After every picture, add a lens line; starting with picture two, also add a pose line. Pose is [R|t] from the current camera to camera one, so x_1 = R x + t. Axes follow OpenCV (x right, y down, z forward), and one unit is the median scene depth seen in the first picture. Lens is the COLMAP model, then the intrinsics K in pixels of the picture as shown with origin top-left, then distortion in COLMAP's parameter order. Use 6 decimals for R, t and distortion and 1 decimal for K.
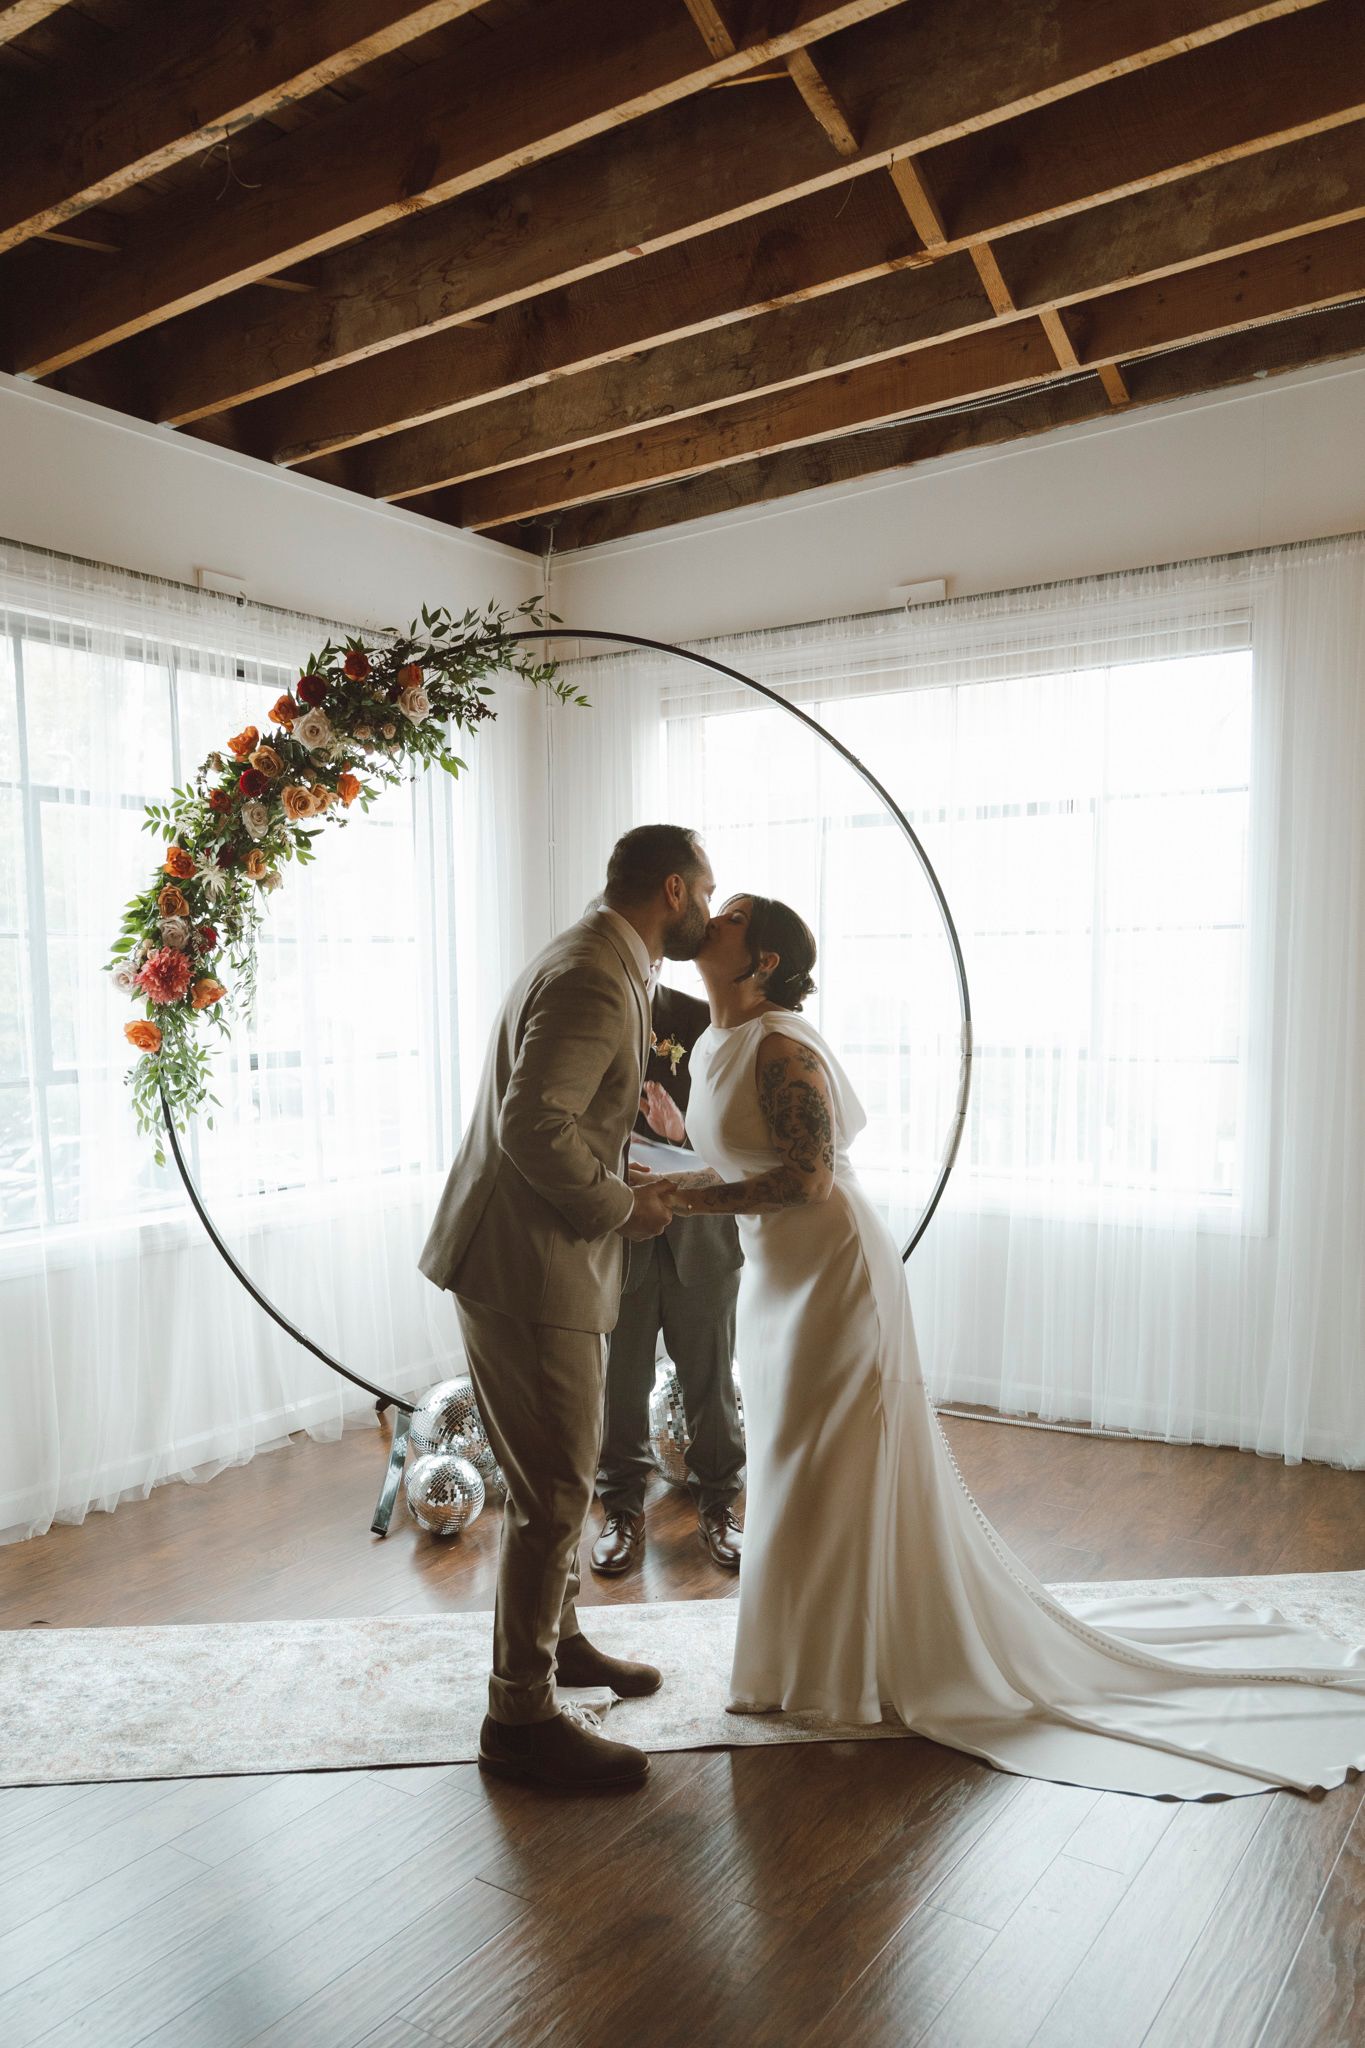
lens RADIAL K [[1488.4, 0, 644.5], [0, 1488.4, 1131.0], [0, 0, 1]] dist [0.005648, 0.005006]
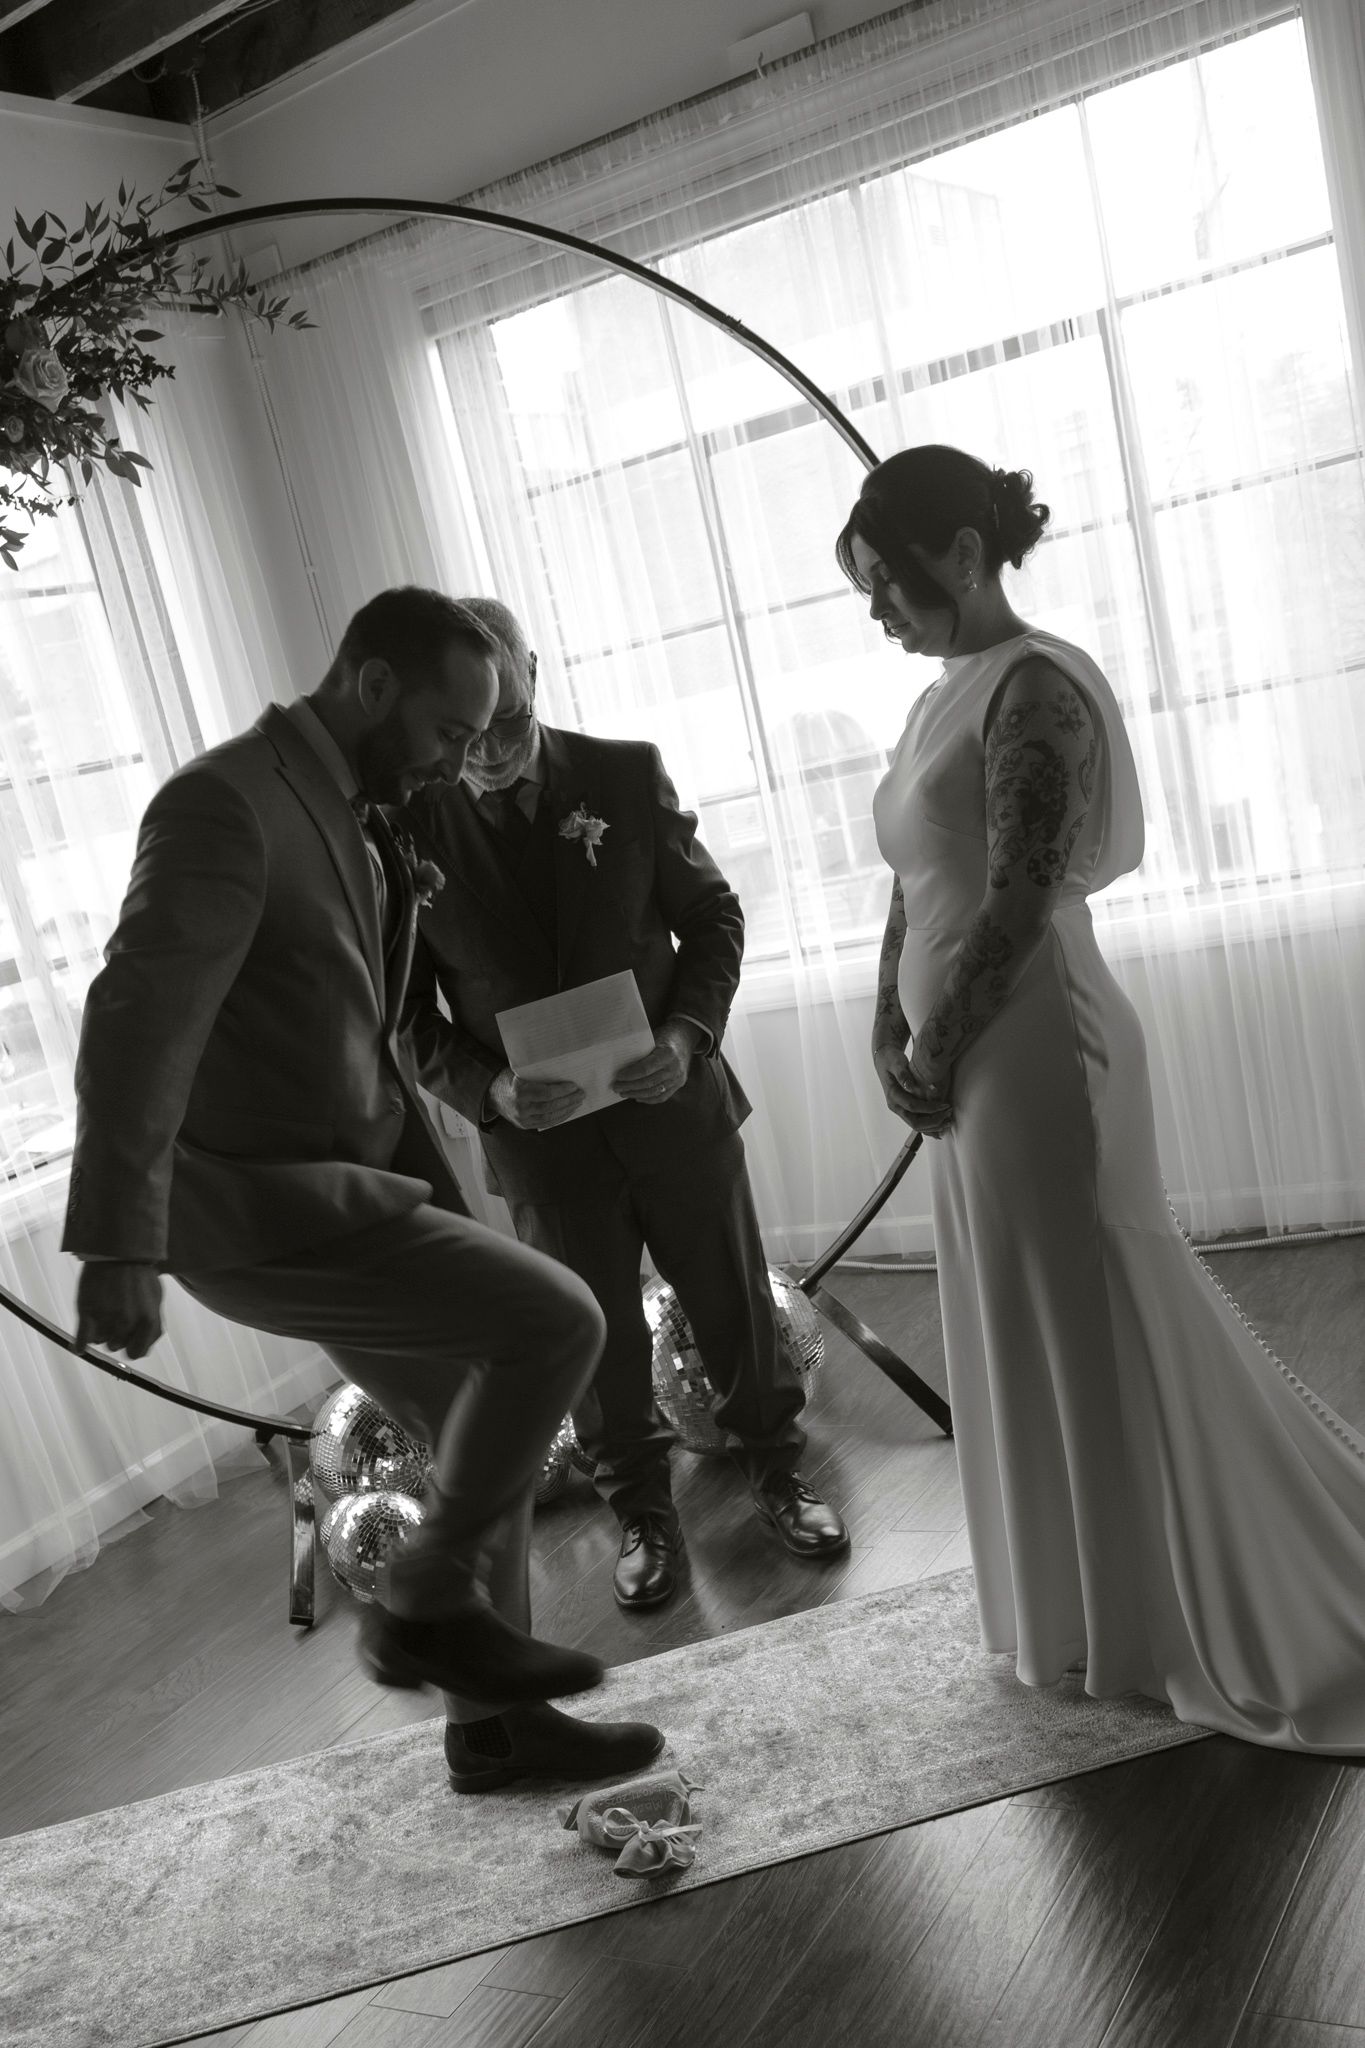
lens RADIAL K [[1977.4, 0, 626.9], [0, 1977.4, 1209.1], [0, 0, 1]] dist [-0.006646, 0.014264]
pose [[0.974170, -0.224919, 0.020087, -0.008475], [0.220676, 0.967099, 0.126577, 0.004054], [-0.047896, -0.118875, 0.991753, 0.109220]]
